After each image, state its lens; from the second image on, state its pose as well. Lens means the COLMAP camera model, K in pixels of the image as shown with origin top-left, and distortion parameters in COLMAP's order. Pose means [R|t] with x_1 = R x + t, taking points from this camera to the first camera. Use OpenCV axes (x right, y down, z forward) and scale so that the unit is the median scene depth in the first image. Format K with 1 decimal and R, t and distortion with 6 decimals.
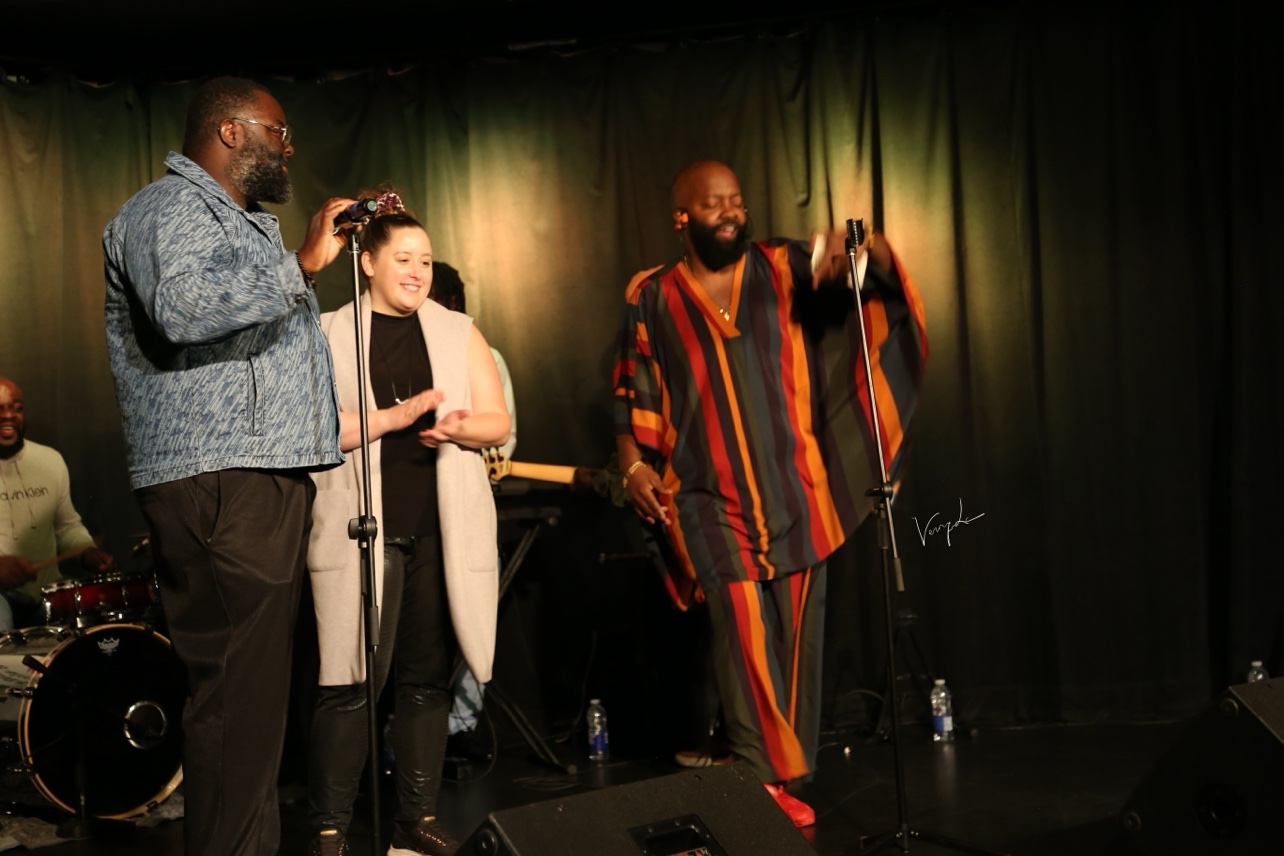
lens RADIAL K [[2028.8, 0, 635.2], [0, 2028.8, 447.5], [0, 0, 1]] dist [0.051648, 1.074114]
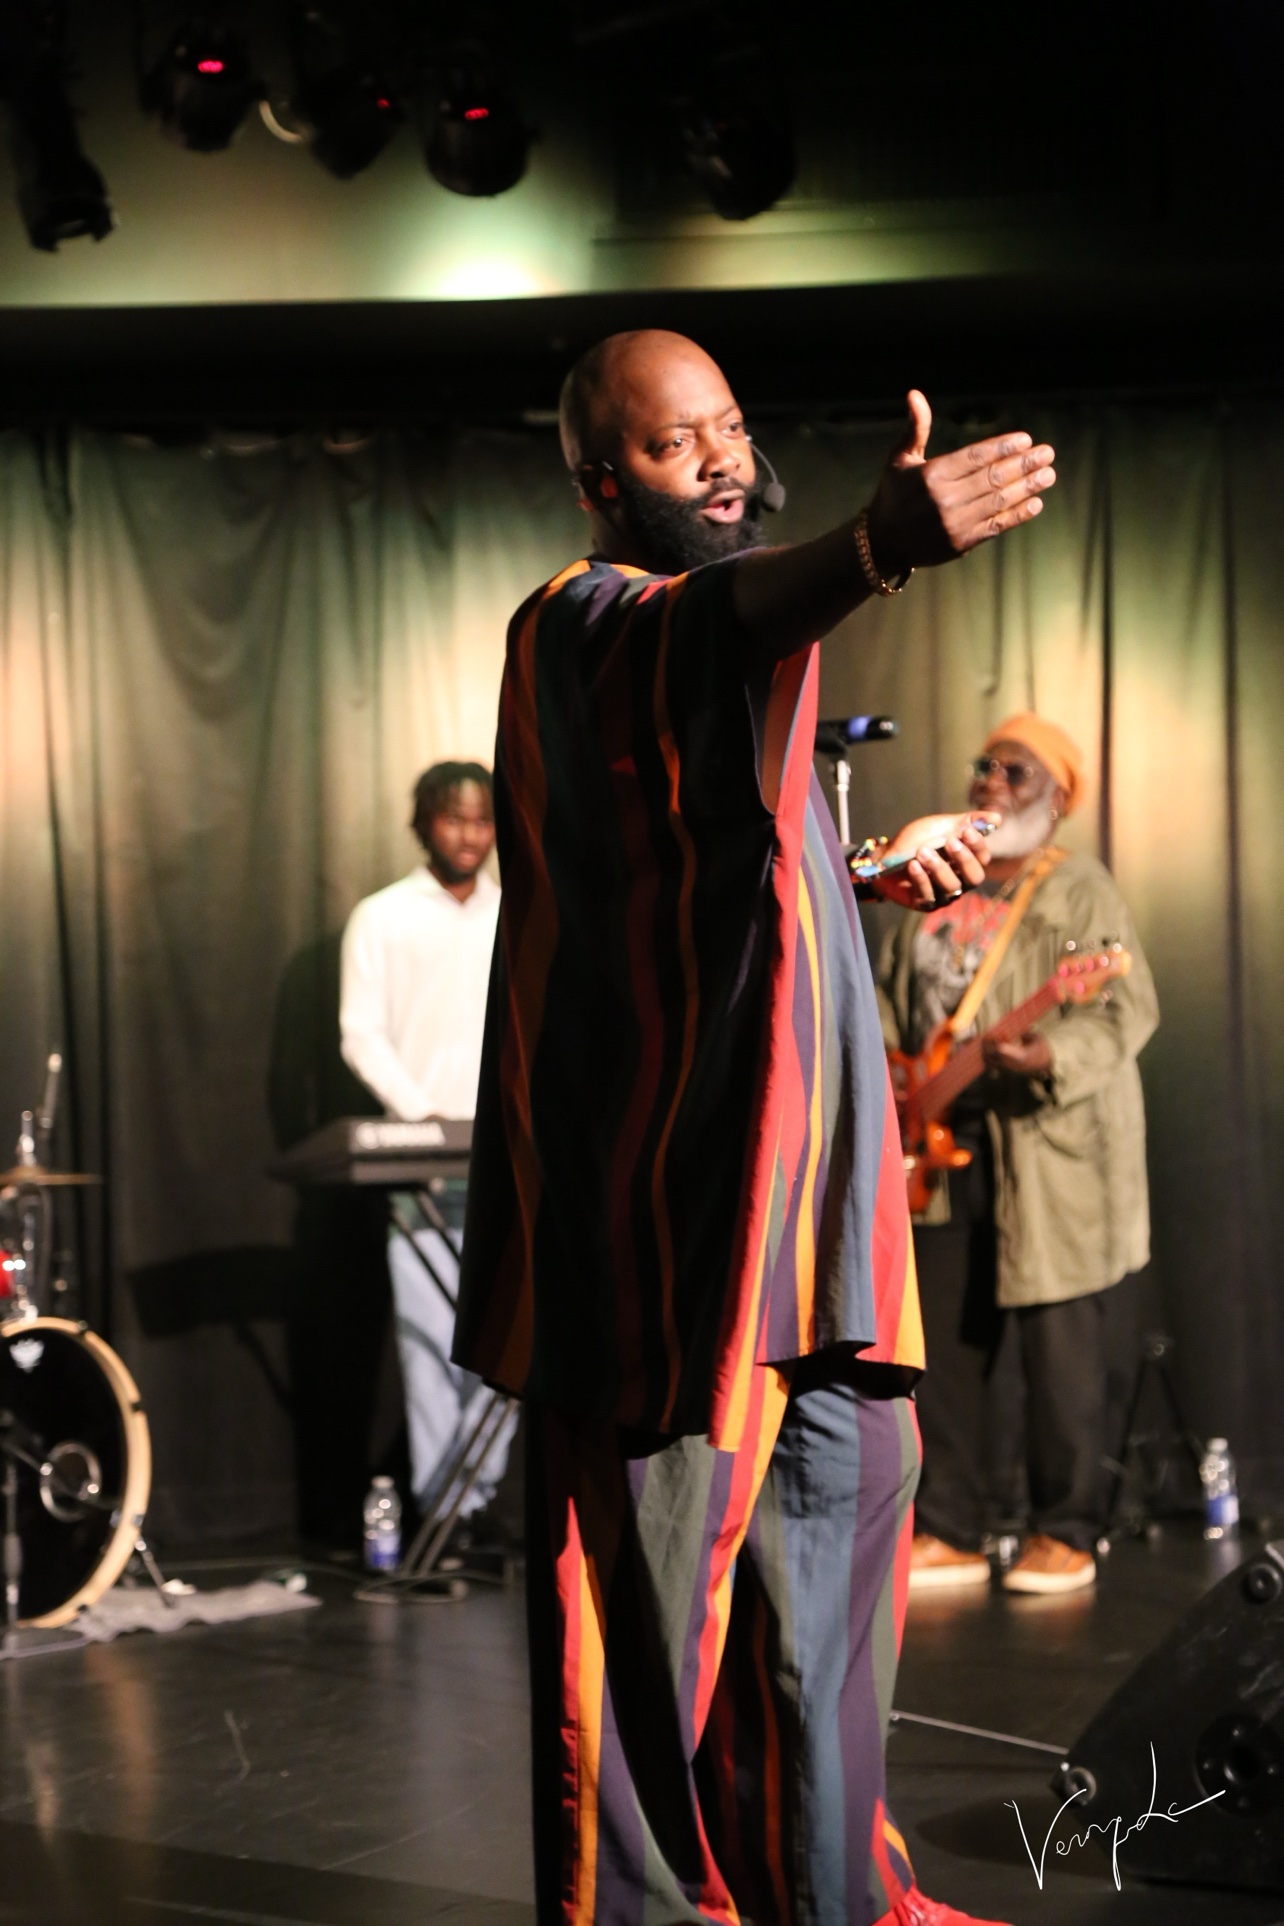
lens RADIAL K [[3857.1, 0, 642.0], [0, 3857.1, 963.0], [0, 0, 1]] dist [0.248334, 0.095984]
pose [[0.984962, 0.037127, 0.168732, -0.227366], [-0.032876, 0.999070, -0.027915, 0.002815], [-0.169612, 0.021947, 0.985267, -0.177697]]
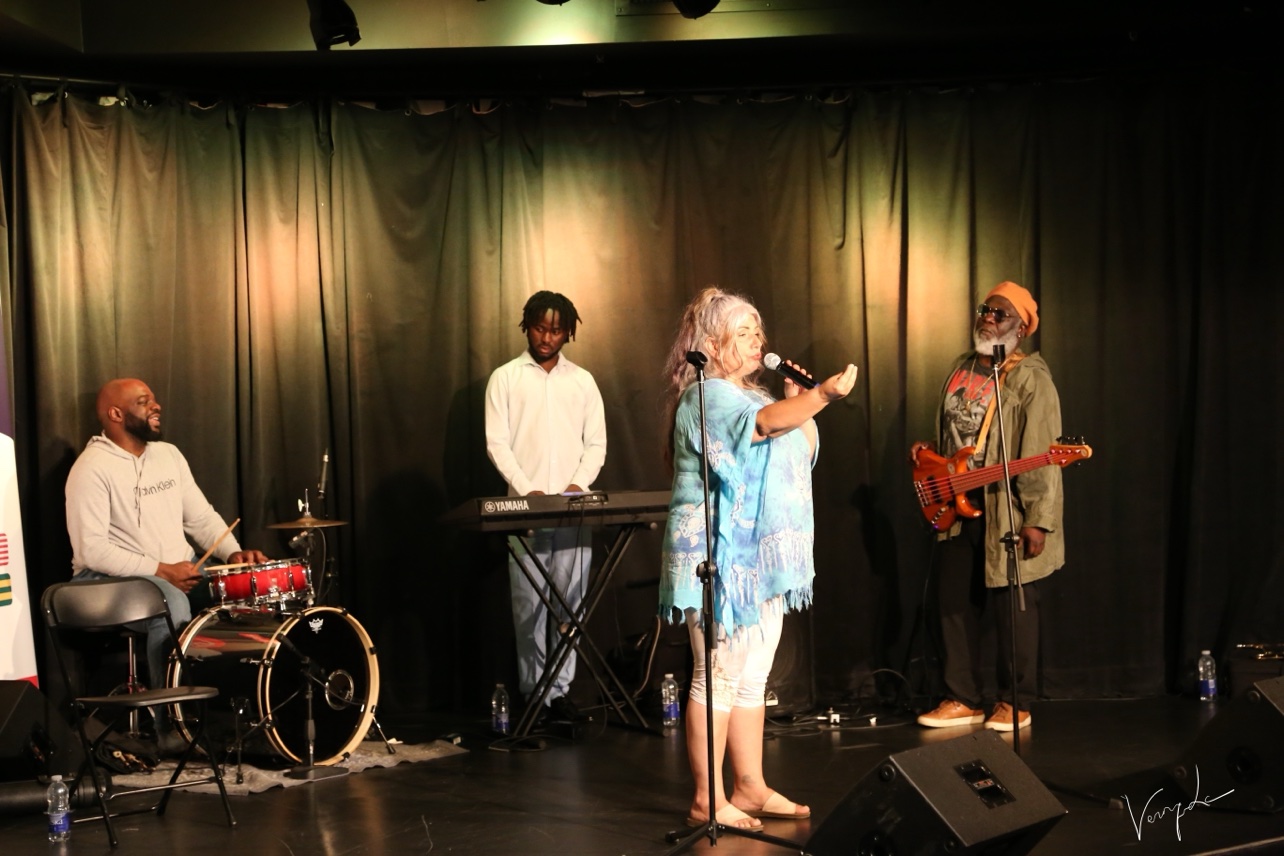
lens RADIAL K [[2697.4, 0, 642.0], [0, 2697.4, 428.0], [0, 0, 1]] dist [0.286158, -0.265376]
pose [[0.988572, 0.029003, 0.147930, -0.252347], [-0.035198, 0.998602, 0.039428, -0.074253], [-0.146580, -0.044184, 0.988212, -0.504184]]
